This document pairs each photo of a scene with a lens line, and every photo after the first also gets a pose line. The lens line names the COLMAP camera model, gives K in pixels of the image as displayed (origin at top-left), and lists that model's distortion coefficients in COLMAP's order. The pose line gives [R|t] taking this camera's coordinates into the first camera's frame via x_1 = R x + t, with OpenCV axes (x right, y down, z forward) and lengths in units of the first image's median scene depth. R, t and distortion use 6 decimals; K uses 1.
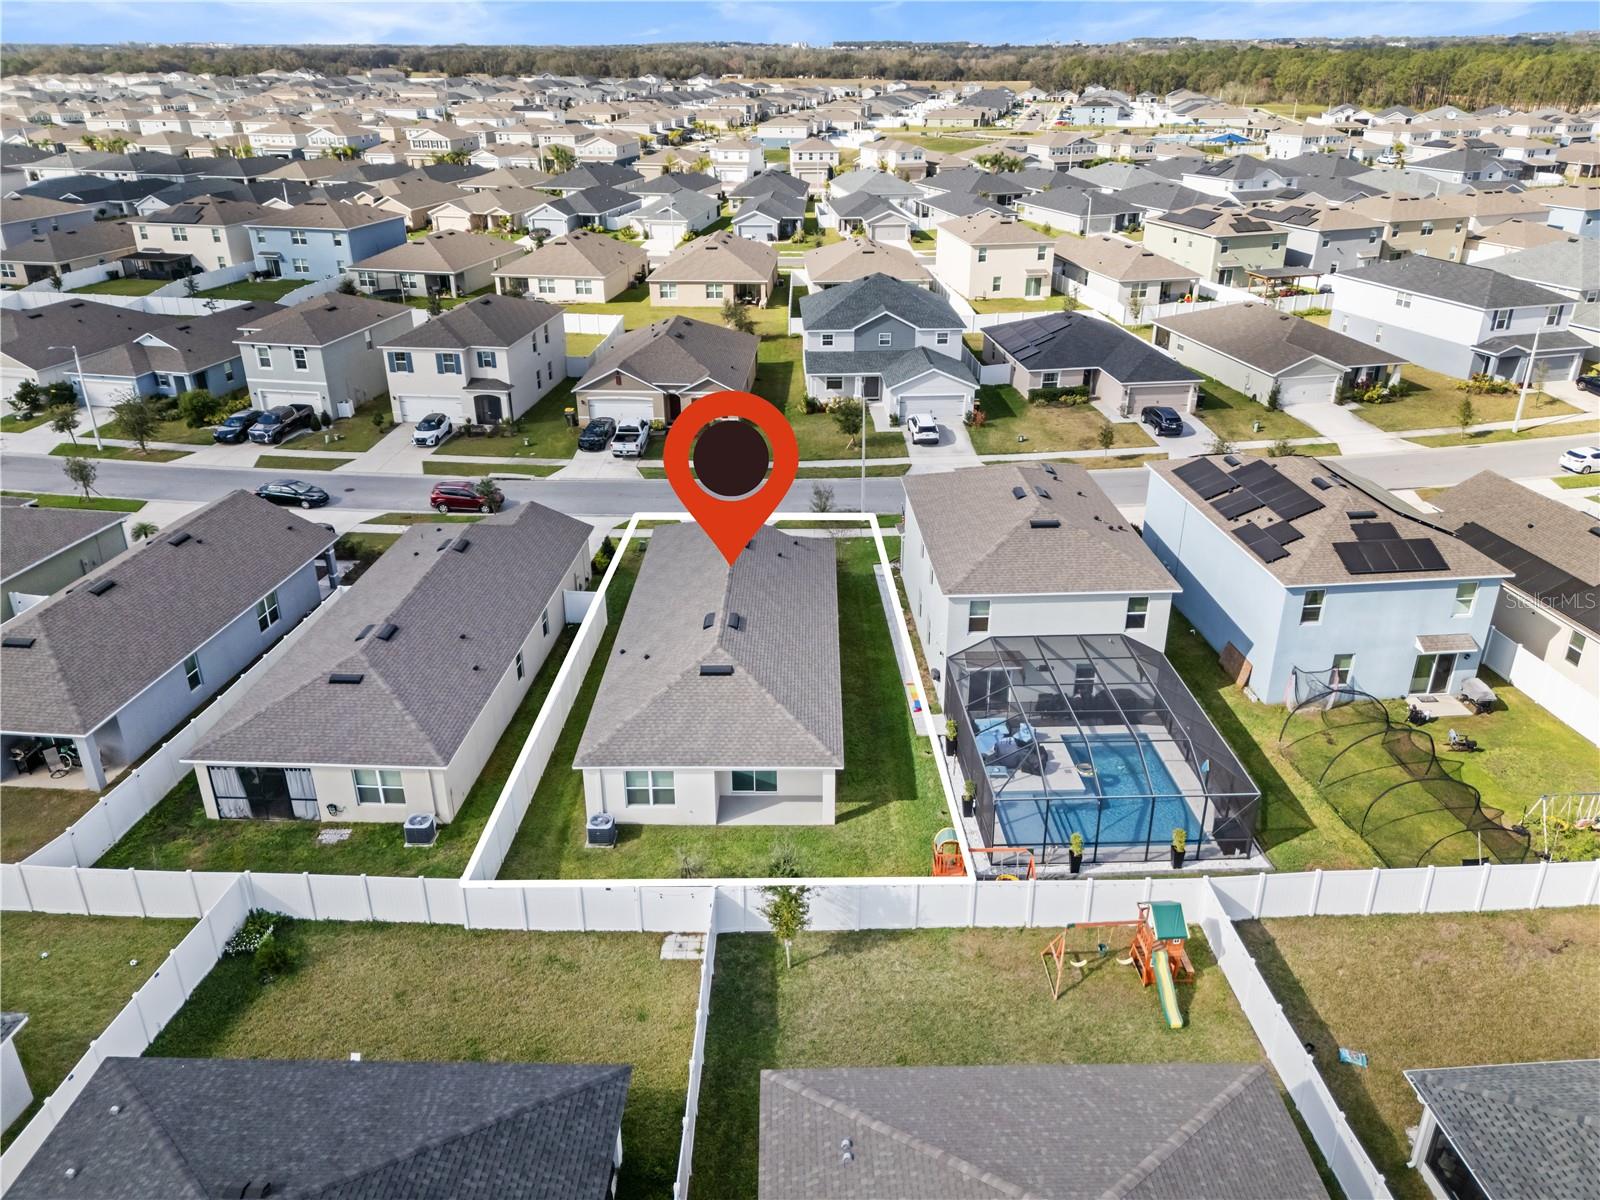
lens RADIAL K [[1099.1, 0, 791.8], [0, 1099.1, 593.8], [0, 0, 1]] dist [0.020111, -0.018060]
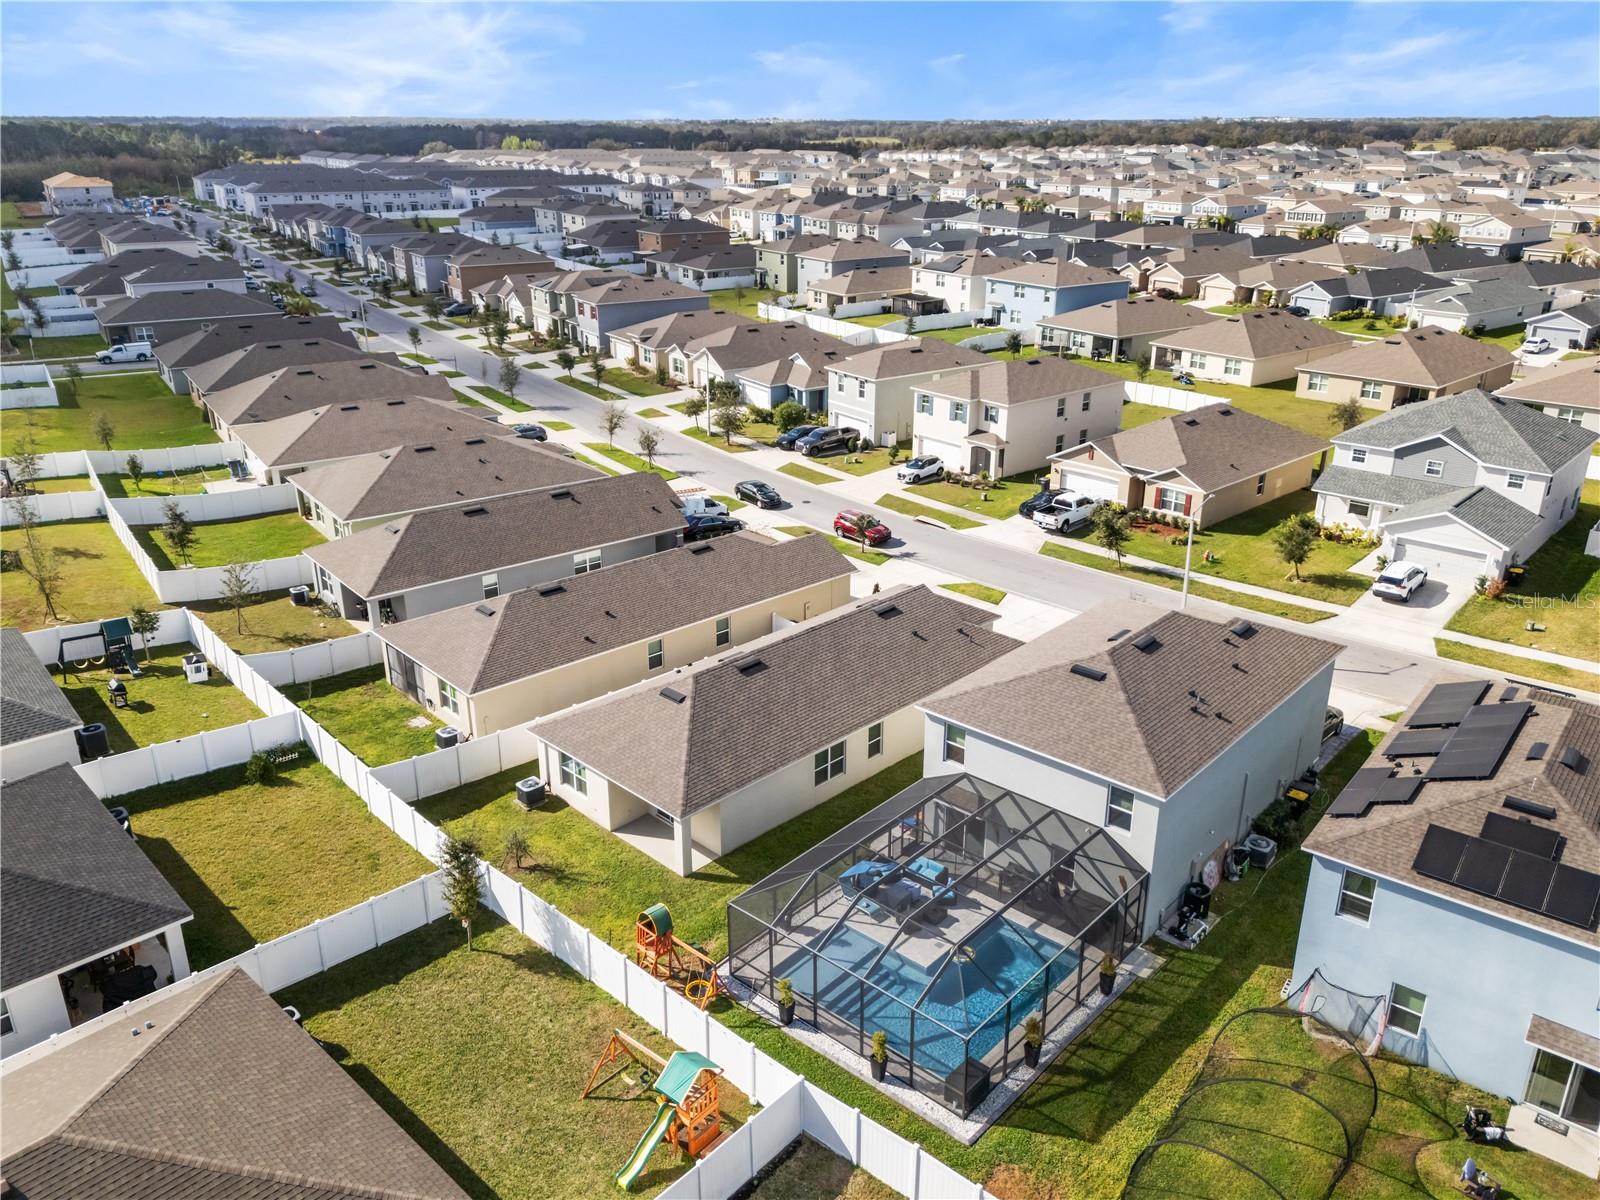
lens RADIAL K [[1099.1, 0, 783.6], [0, 1099.1, 605.9], [0, 0, 1]] dist [0.020111, -0.018060]
pose [[0.739486, 0.266178, -0.618312, 0.258050], [-0.293836, 0.954016, 0.059275, -0.043232], [0.605657, 0.137850, 0.783694, 0.092846]]
